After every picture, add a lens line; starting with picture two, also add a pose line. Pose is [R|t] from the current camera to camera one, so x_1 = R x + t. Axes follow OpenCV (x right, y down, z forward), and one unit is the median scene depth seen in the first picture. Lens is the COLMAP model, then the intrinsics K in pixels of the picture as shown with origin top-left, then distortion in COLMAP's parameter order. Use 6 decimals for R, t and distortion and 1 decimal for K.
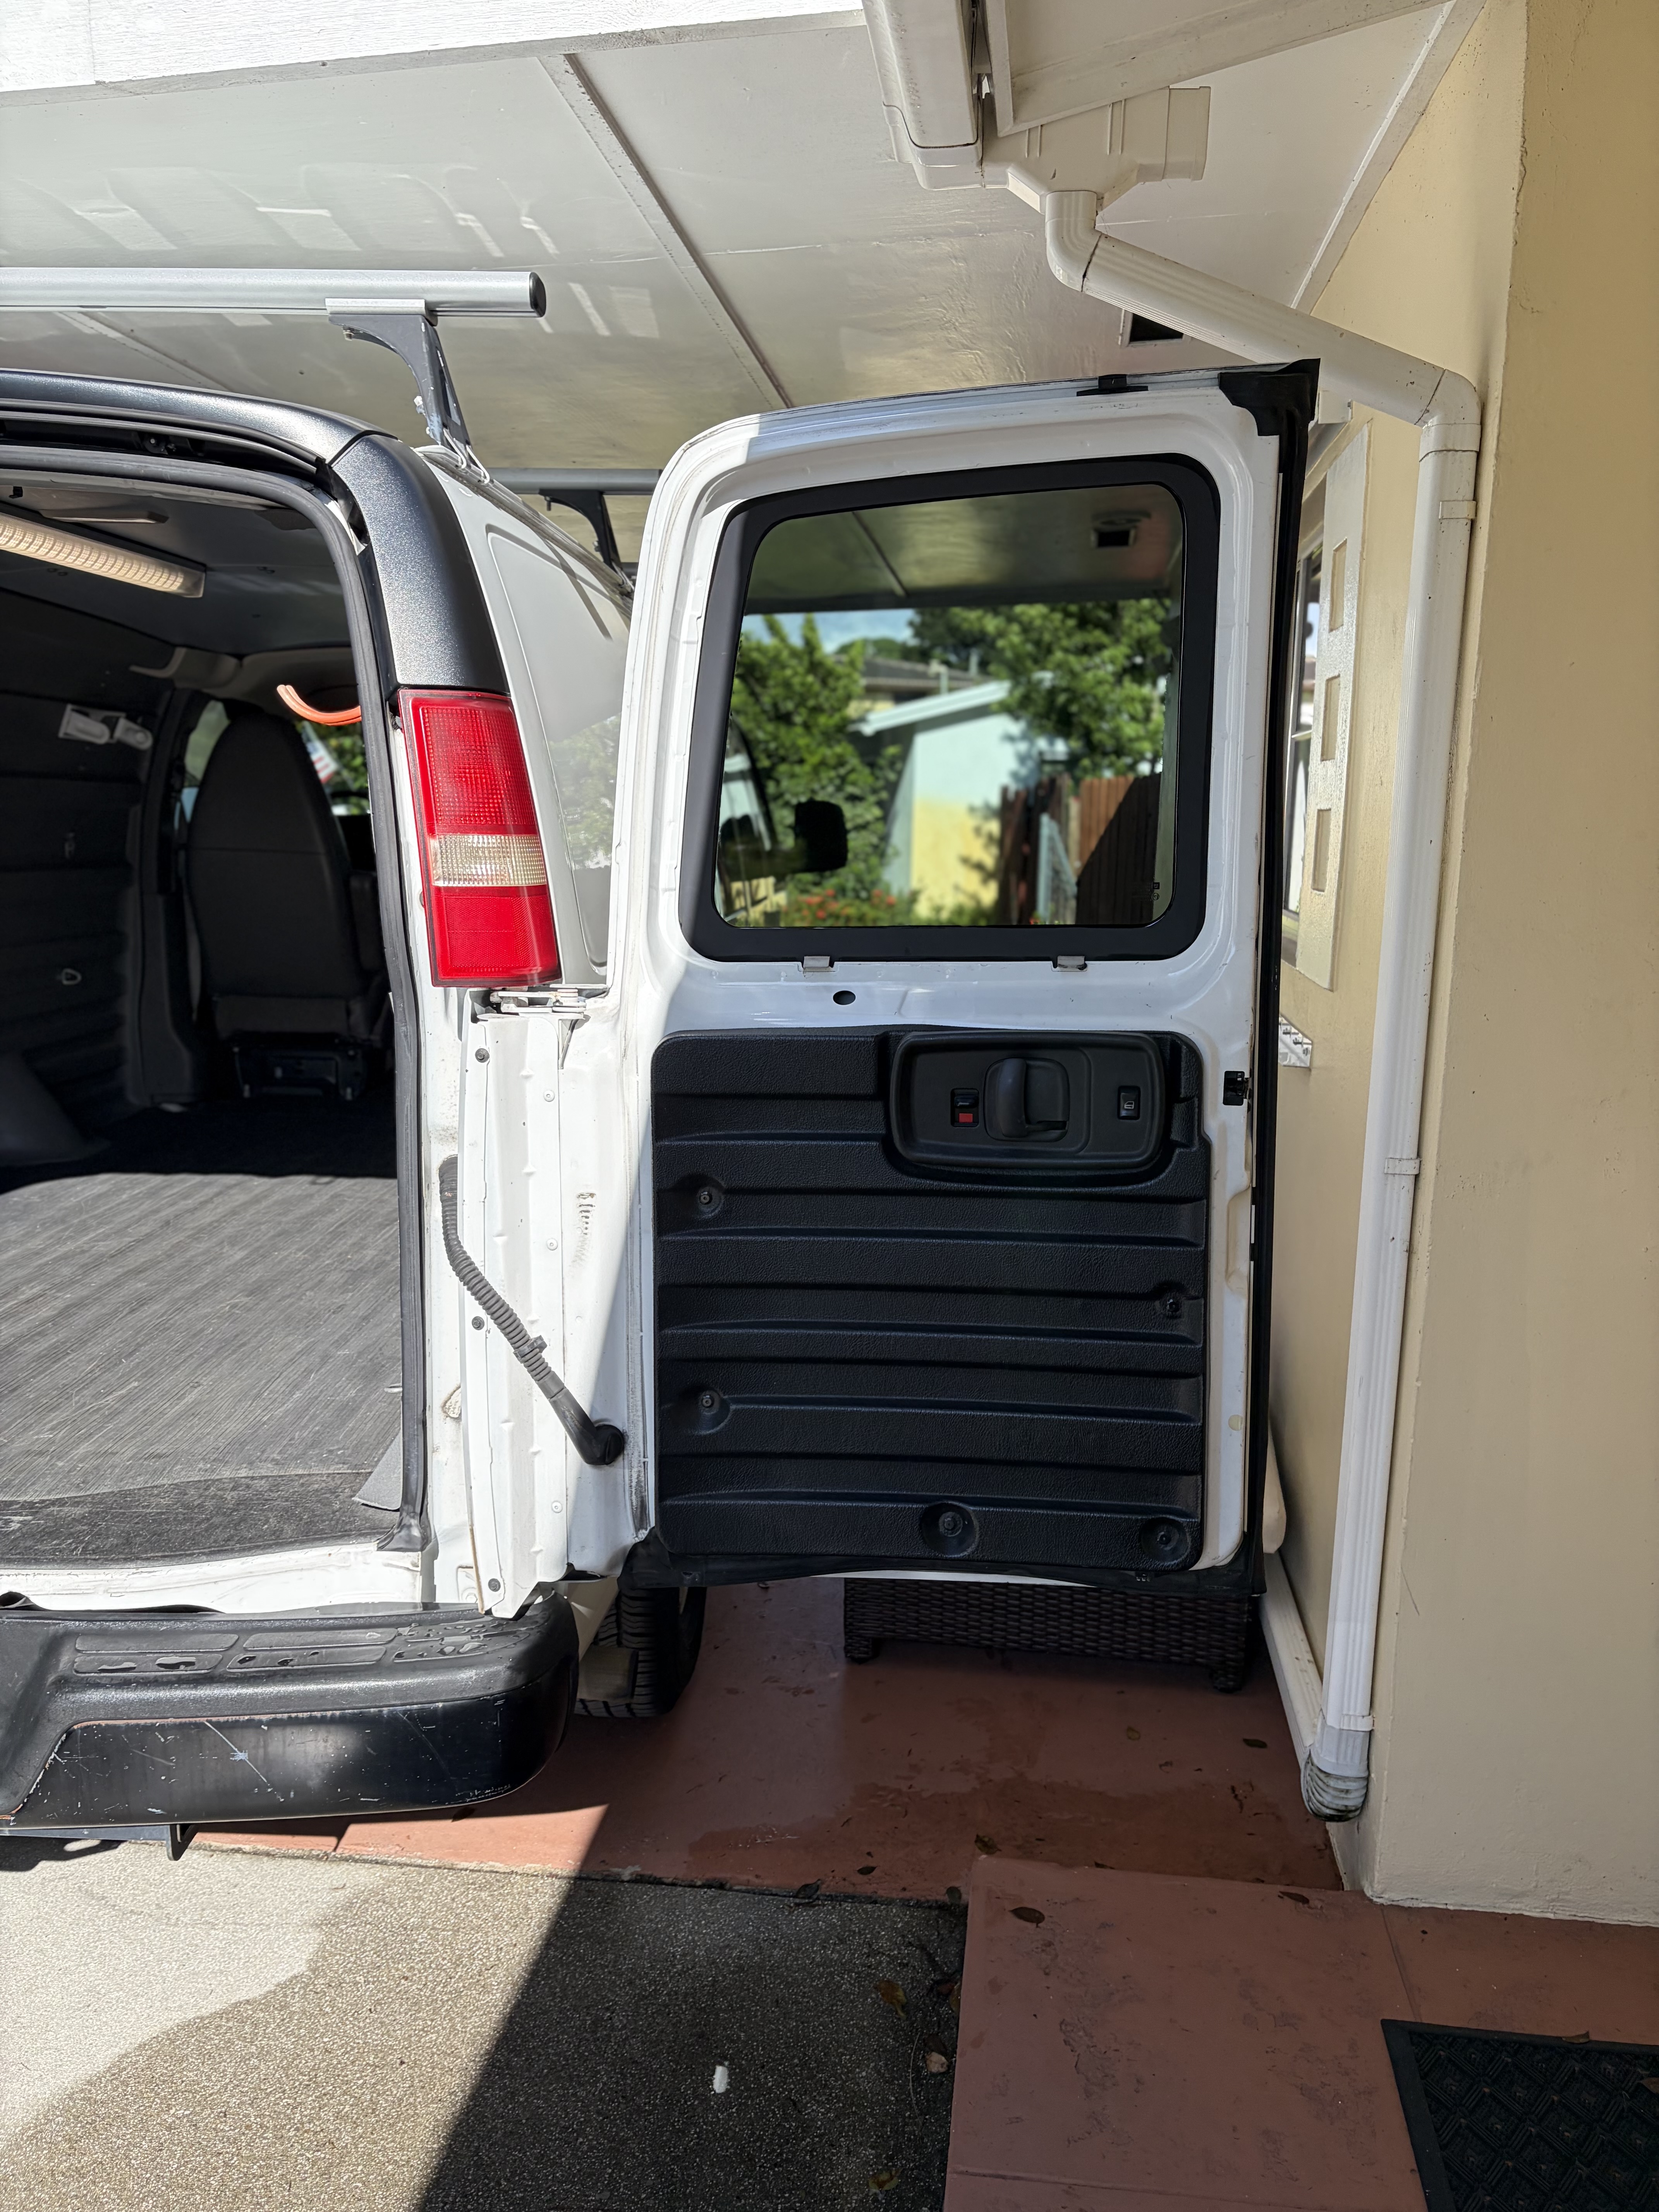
lens RADIAL K [[1644.6, 0, 829.5], [0, 1644.6, 1106.0], [0, 0, 1]] dist [0.017368, -0.028216]
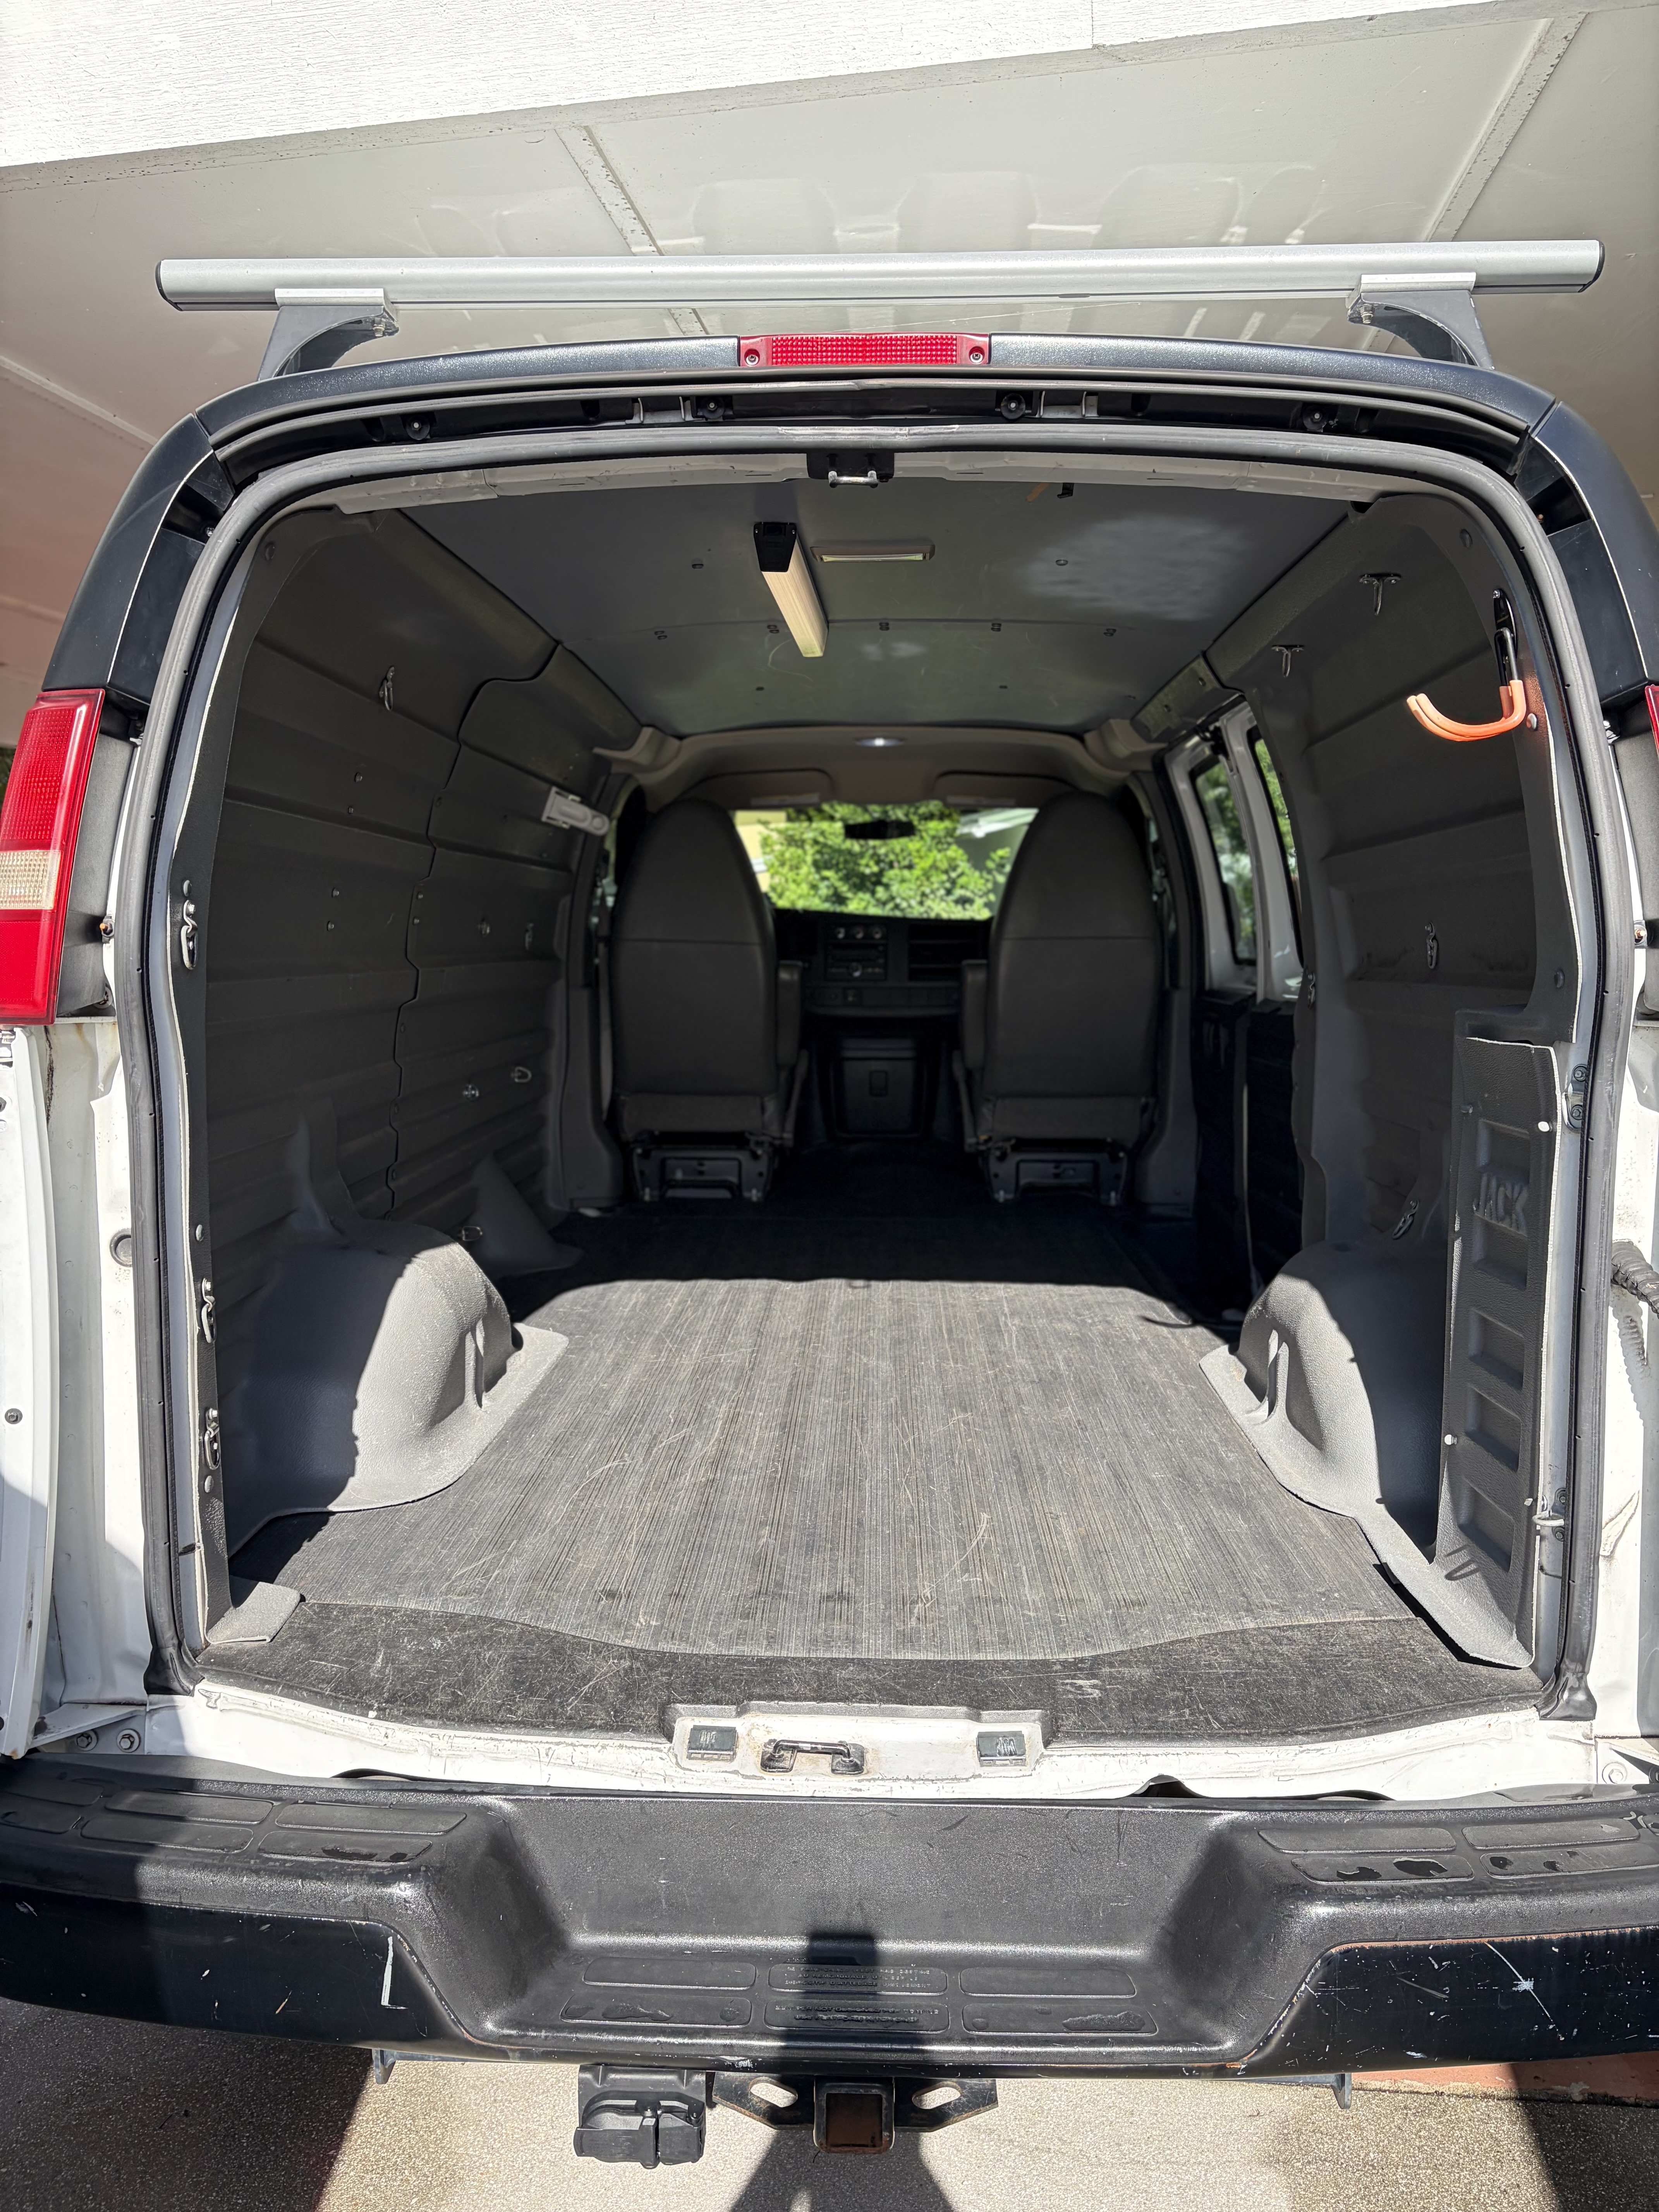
lens RADIAL K [[1646.8, 0, 834.3], [0, 1646.8, 1111.8], [0, 0, 1]] dist [0.036610, -0.053711]
pose [[0.999592, -0.016549, -0.023283, -0.302327], [0.015084, 0.997977, -0.061759, 0.005110], [0.024258, 0.061383, 0.997819, 0.069573]]
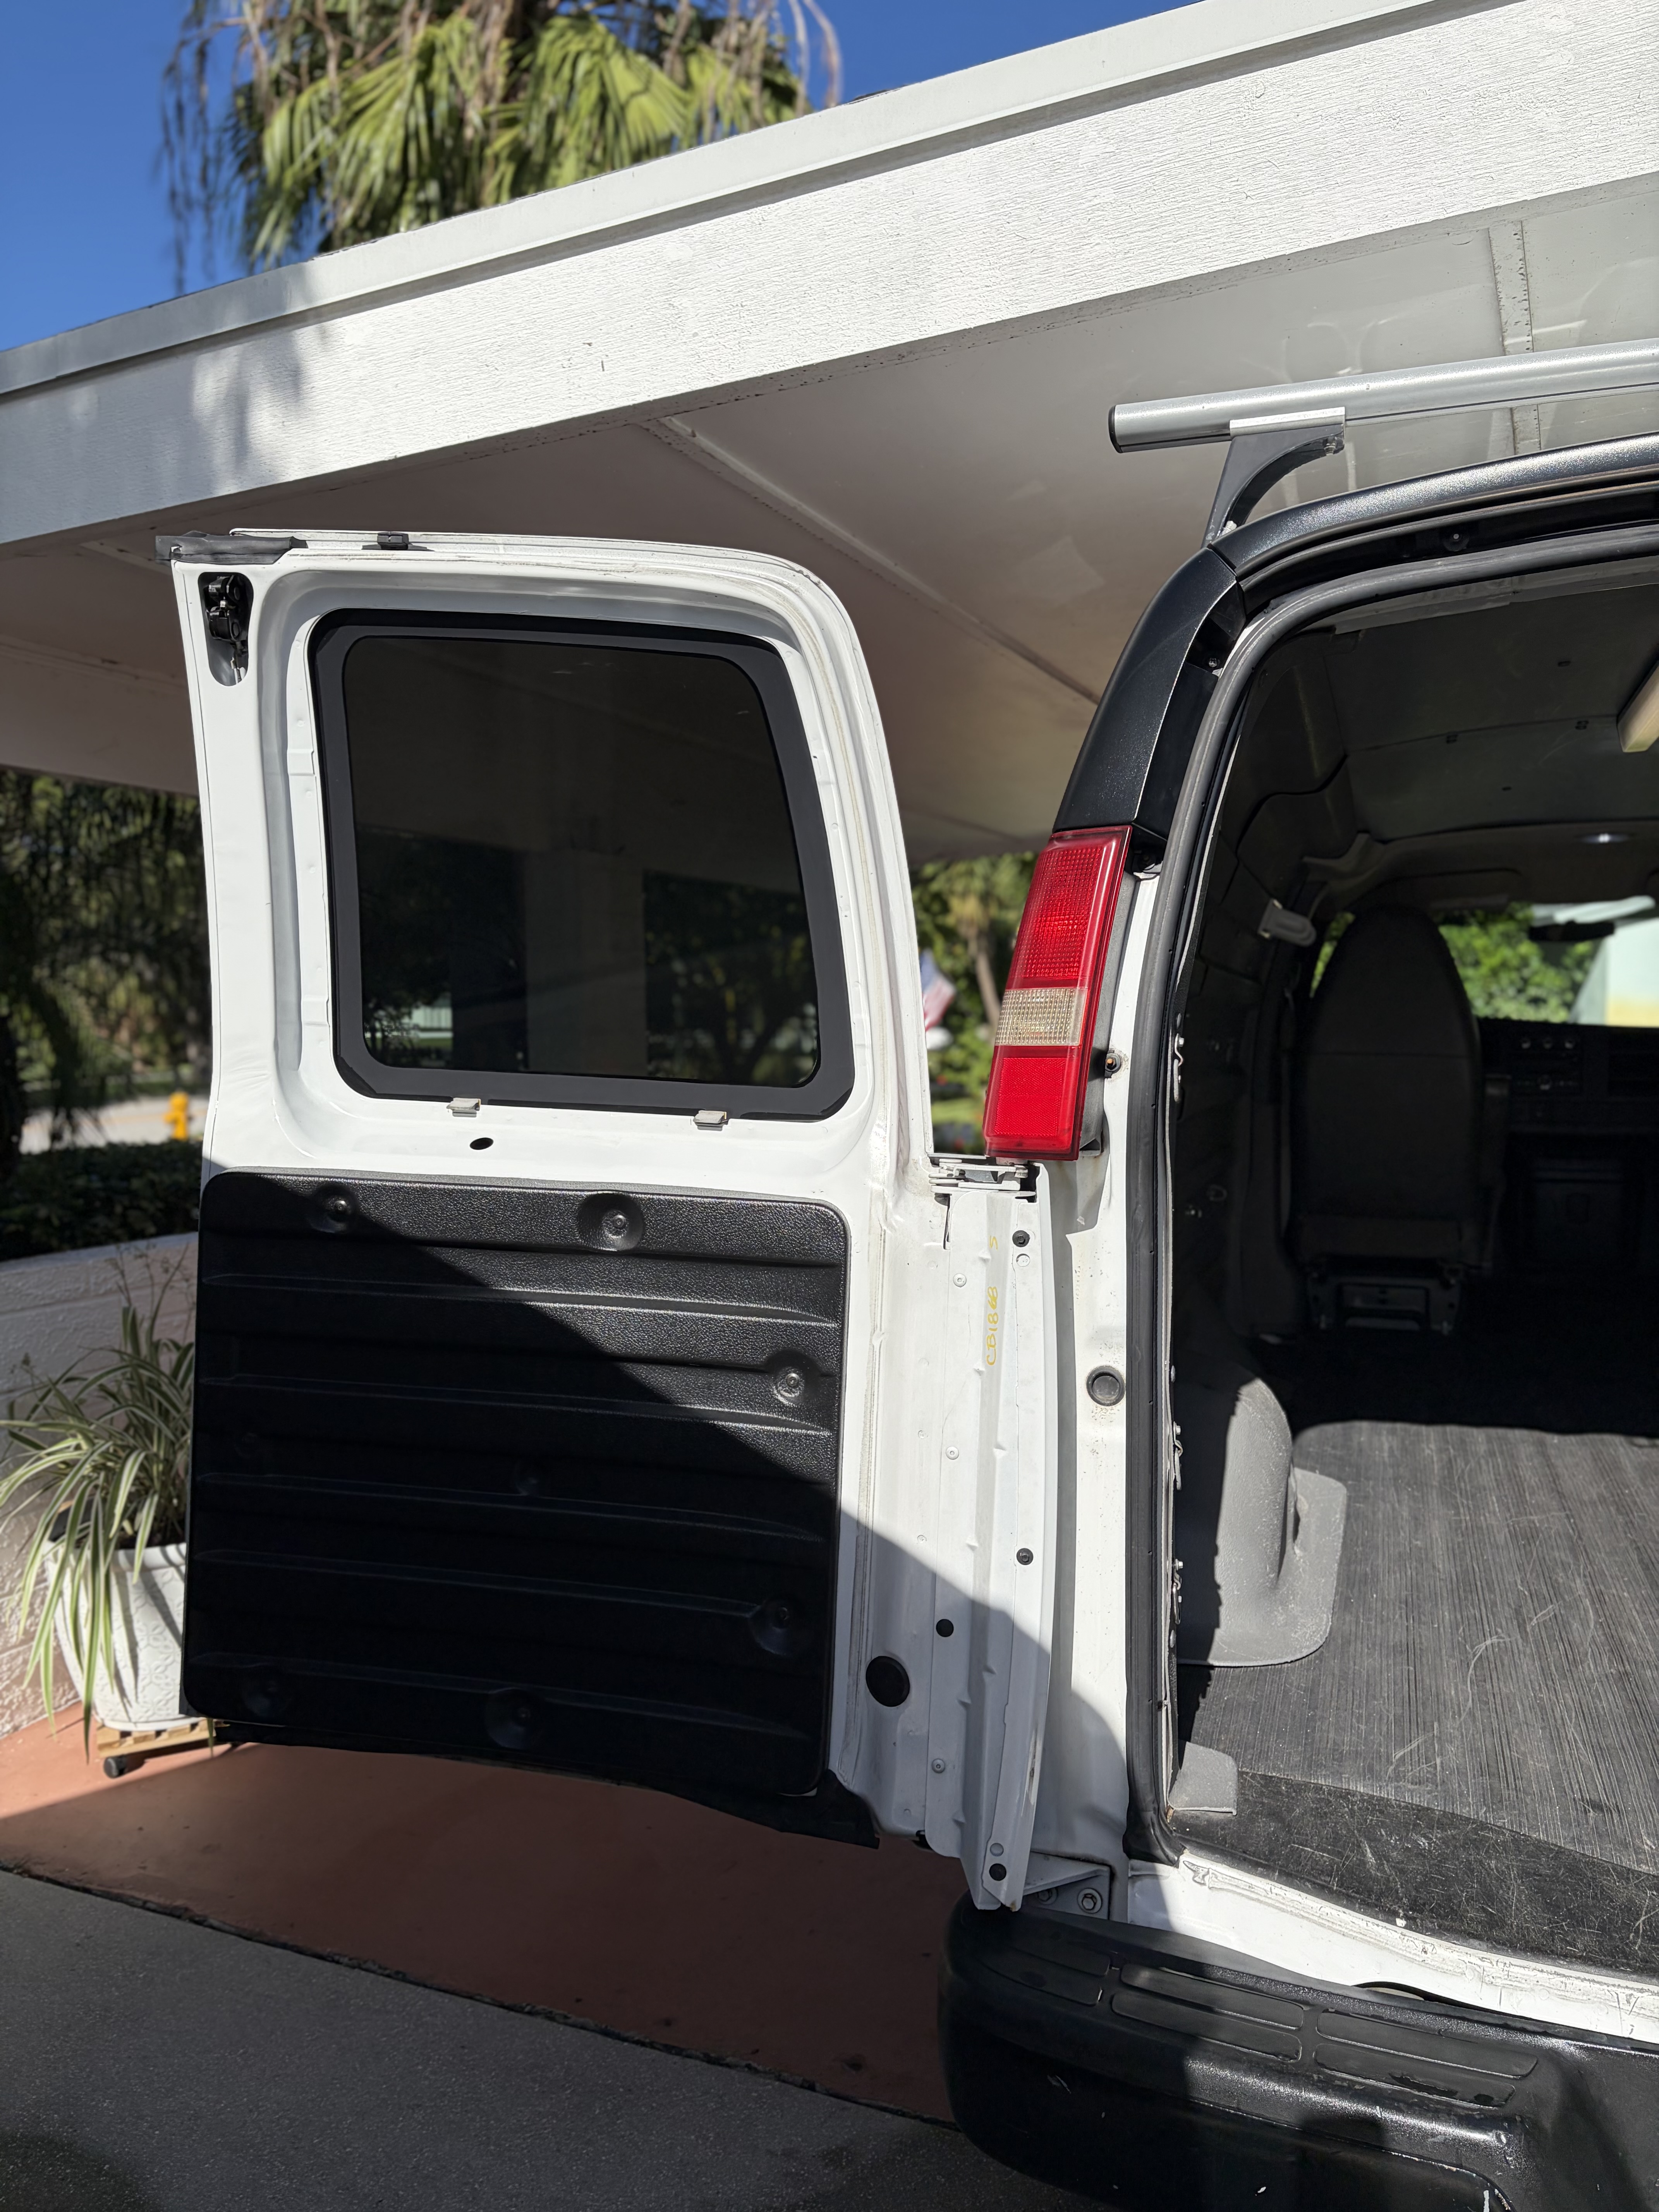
lens RADIAL K [[1663.2, 0, 829.5], [0, 1663.2, 1106.0], [0, 0, 1]] dist [0.030251, -0.048640]
pose [[0.946820, -0.010215, -0.321601, -0.427582], [-0.031732, 0.991659, -0.124921, -0.004519], [0.320194, 0.128483, 0.938599, 0.065847]]
